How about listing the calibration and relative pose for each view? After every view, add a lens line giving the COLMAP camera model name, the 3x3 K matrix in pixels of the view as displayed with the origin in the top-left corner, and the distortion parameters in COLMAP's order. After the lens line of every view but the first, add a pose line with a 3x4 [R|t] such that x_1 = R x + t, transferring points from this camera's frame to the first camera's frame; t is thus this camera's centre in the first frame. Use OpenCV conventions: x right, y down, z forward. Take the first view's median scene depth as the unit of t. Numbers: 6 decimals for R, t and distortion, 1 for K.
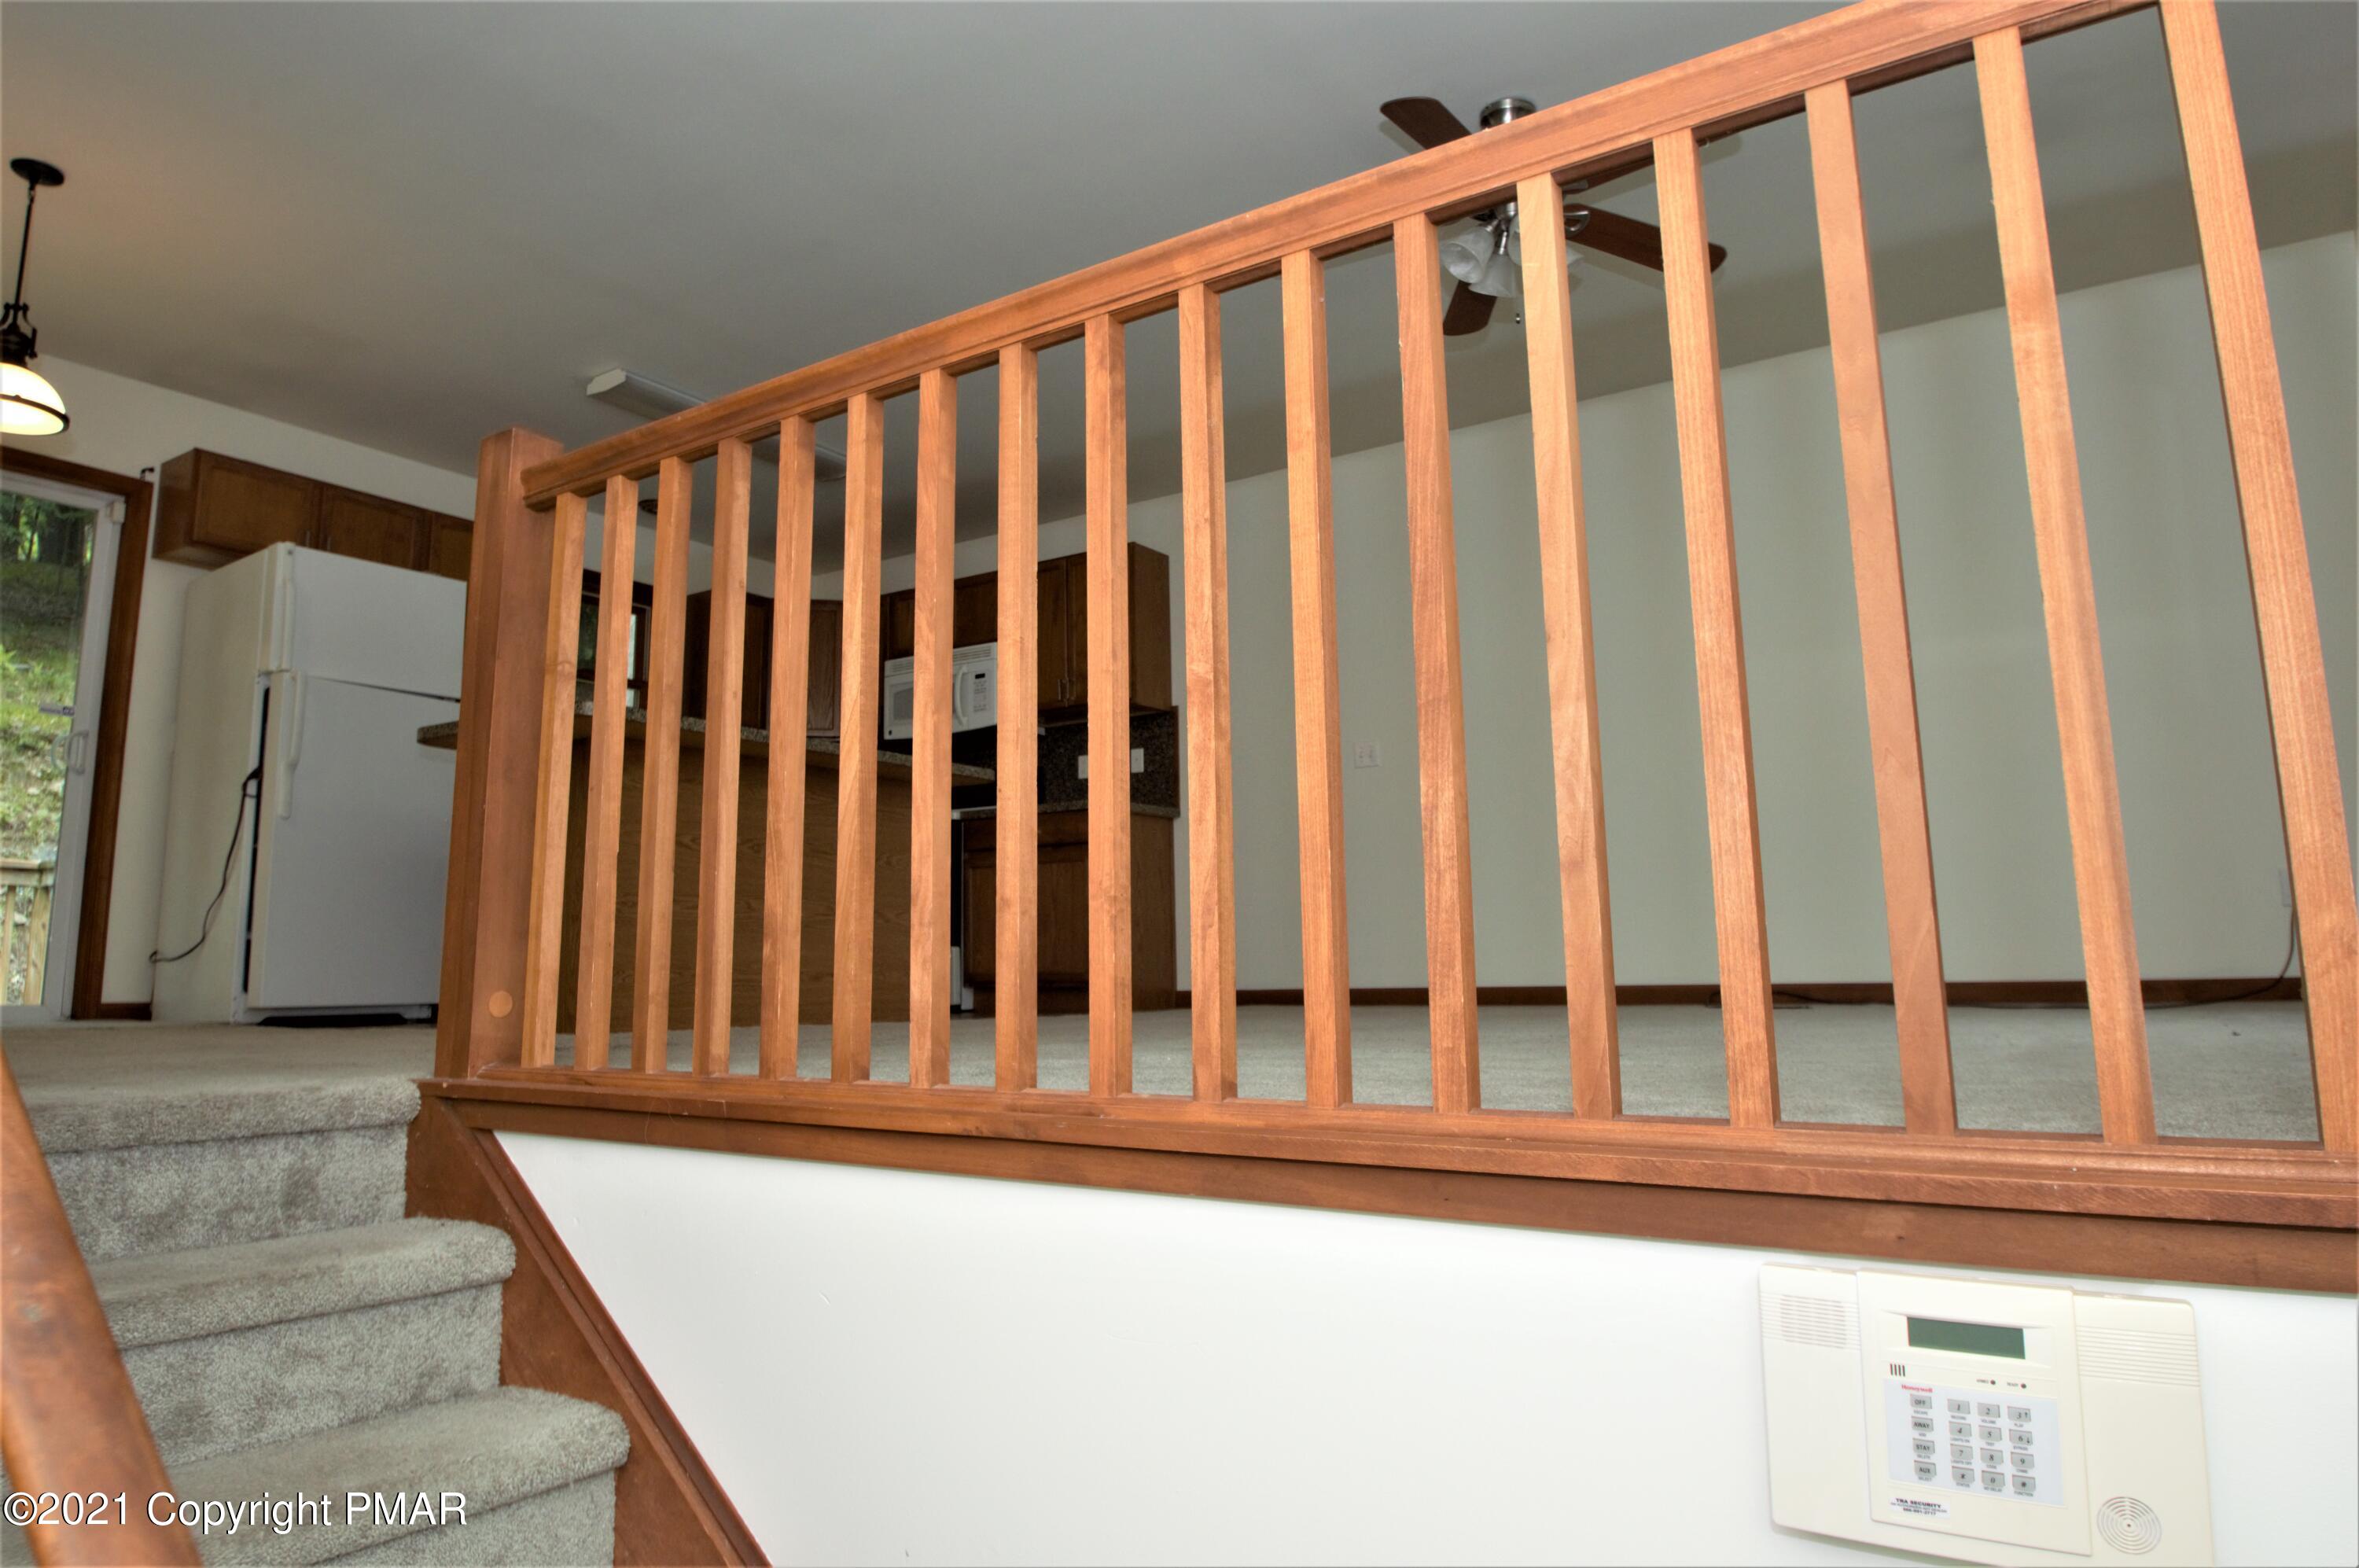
lens RADIAL K [[1452.1, 0, 1179.5], [0, 1452.1, 784.0], [0, 0, 1]] dist [-0.001855, -0.002851]
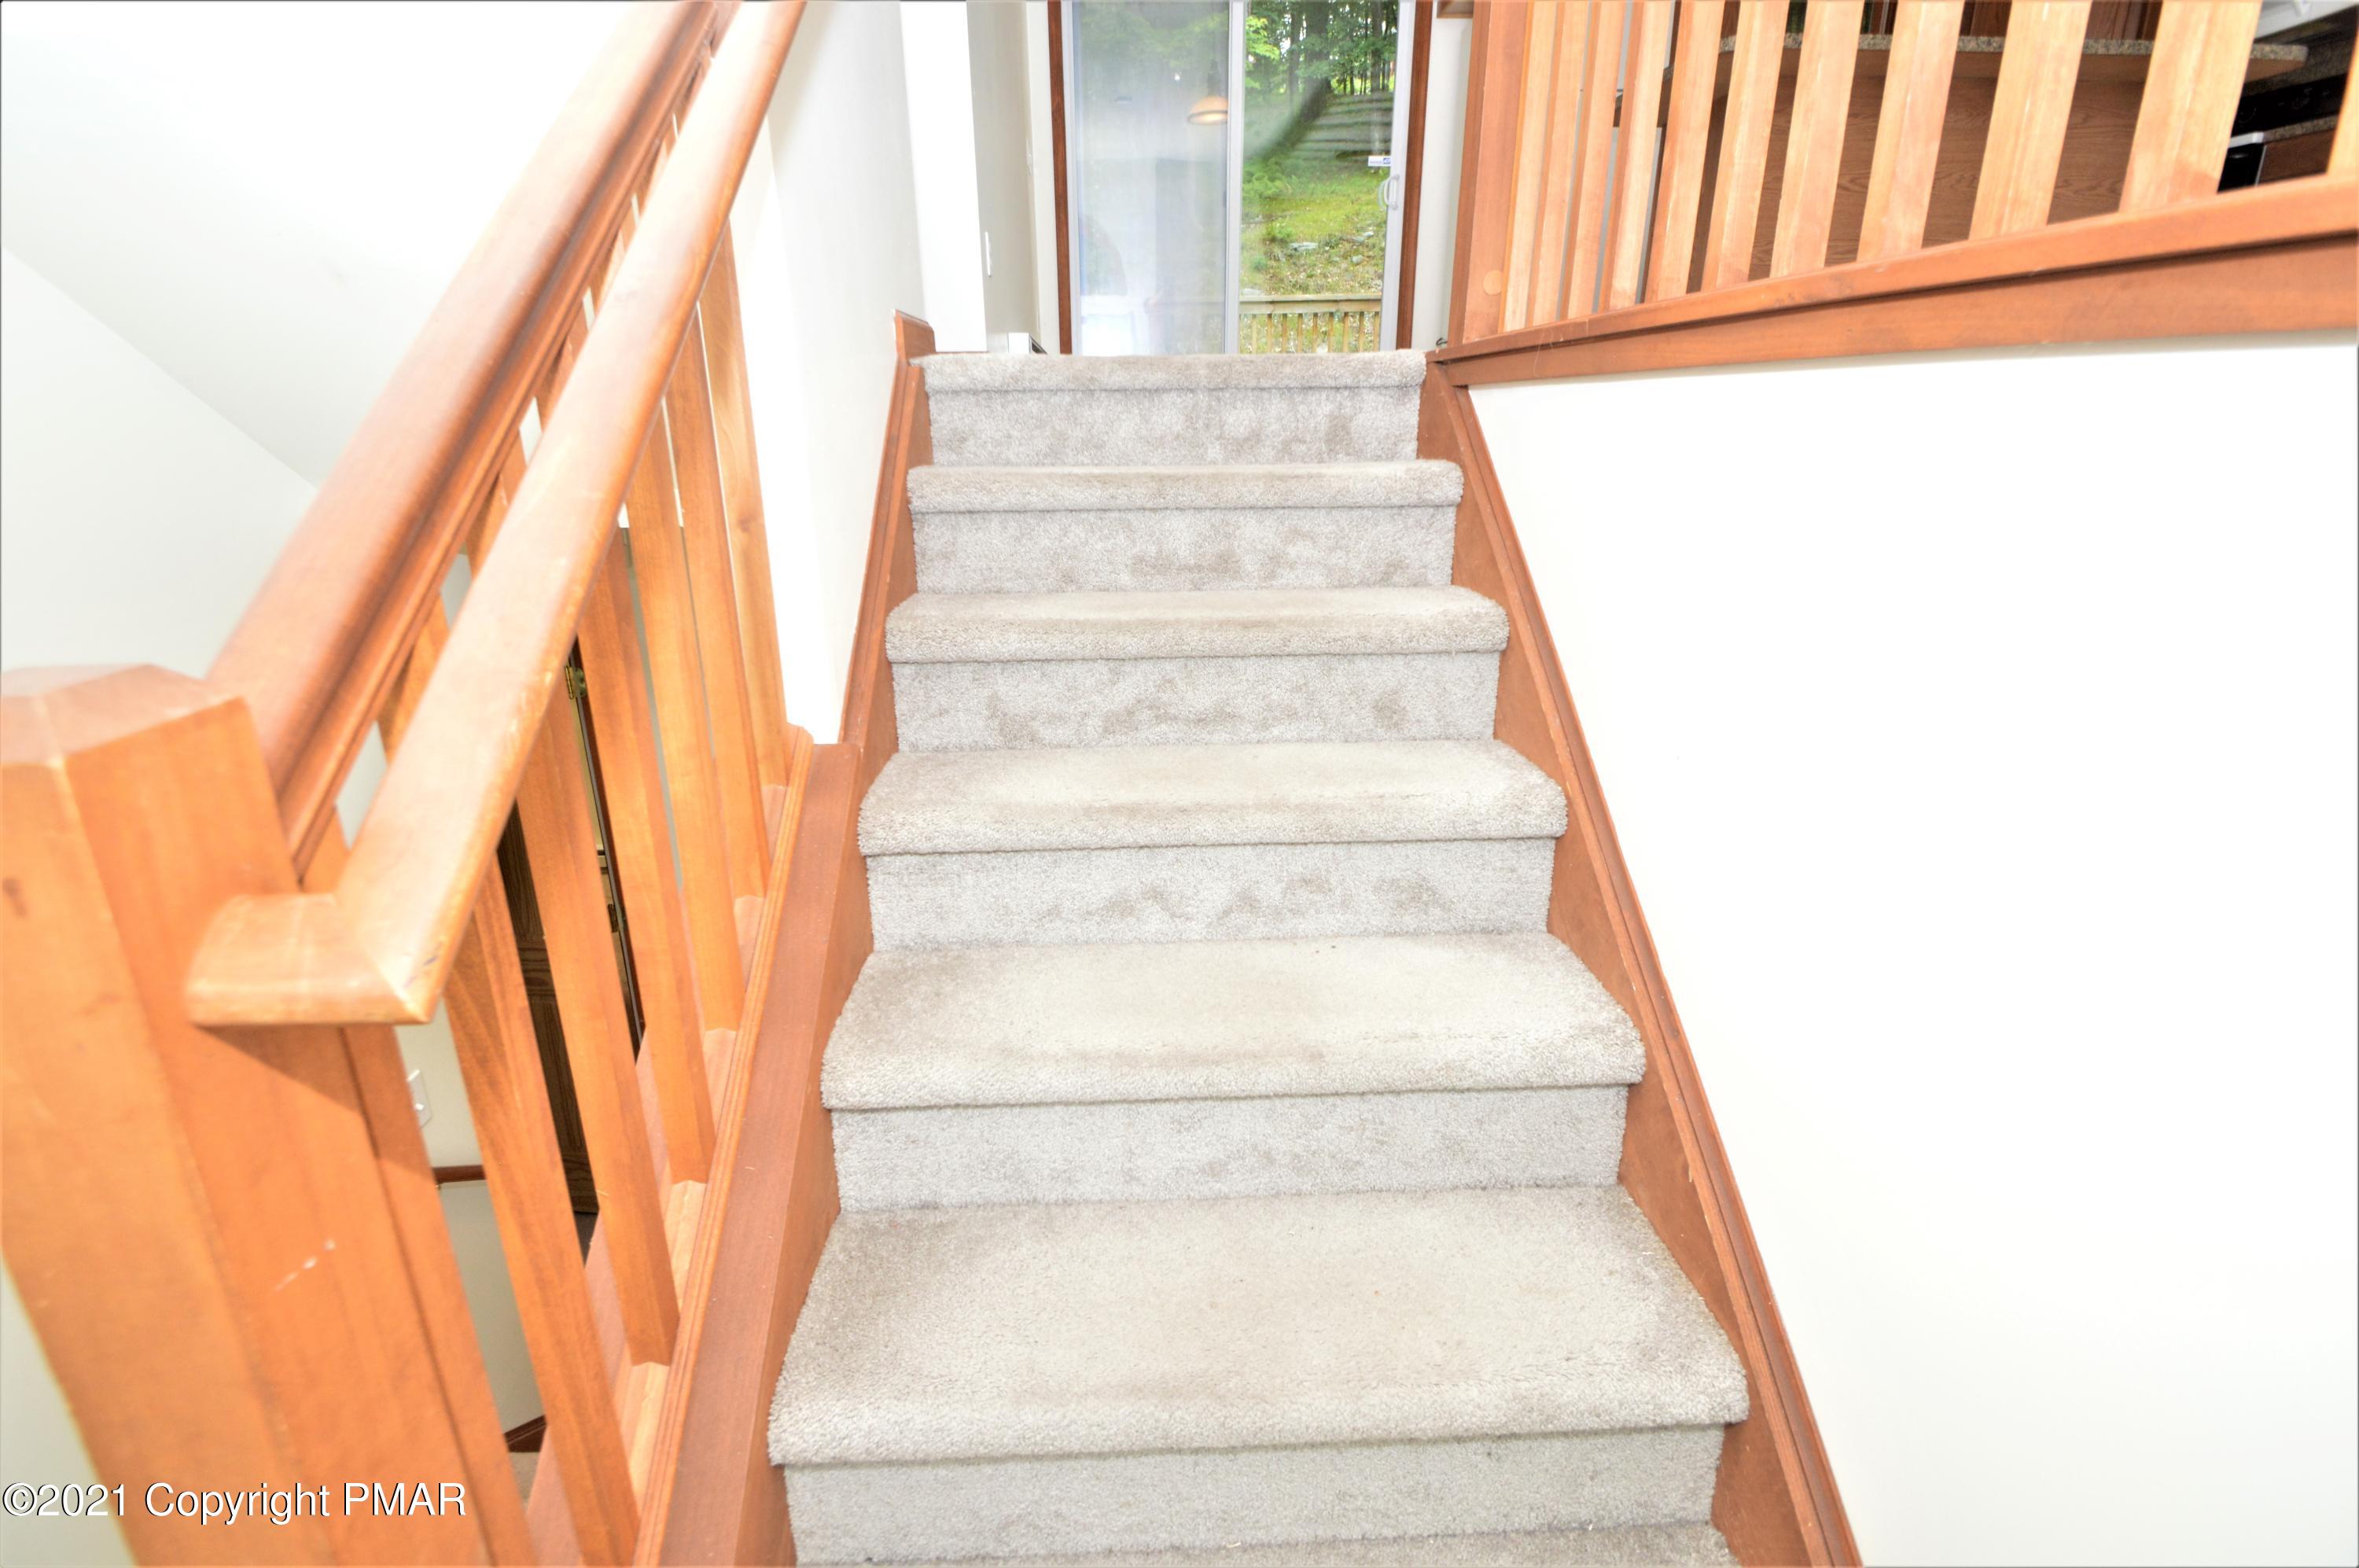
lens RADIAL K [[1047.8, 0, 1179.5], [0, 1047.8, 784.0], [0, 0, 1]] dist [0.001651, 0.000313]
pose [[0.579197, 0.254371, -0.774484, 0.169046], [0.132607, 0.908015, 0.397398, 0.177393], [0.804330, -0.332873, 0.492188, 0.293017]]
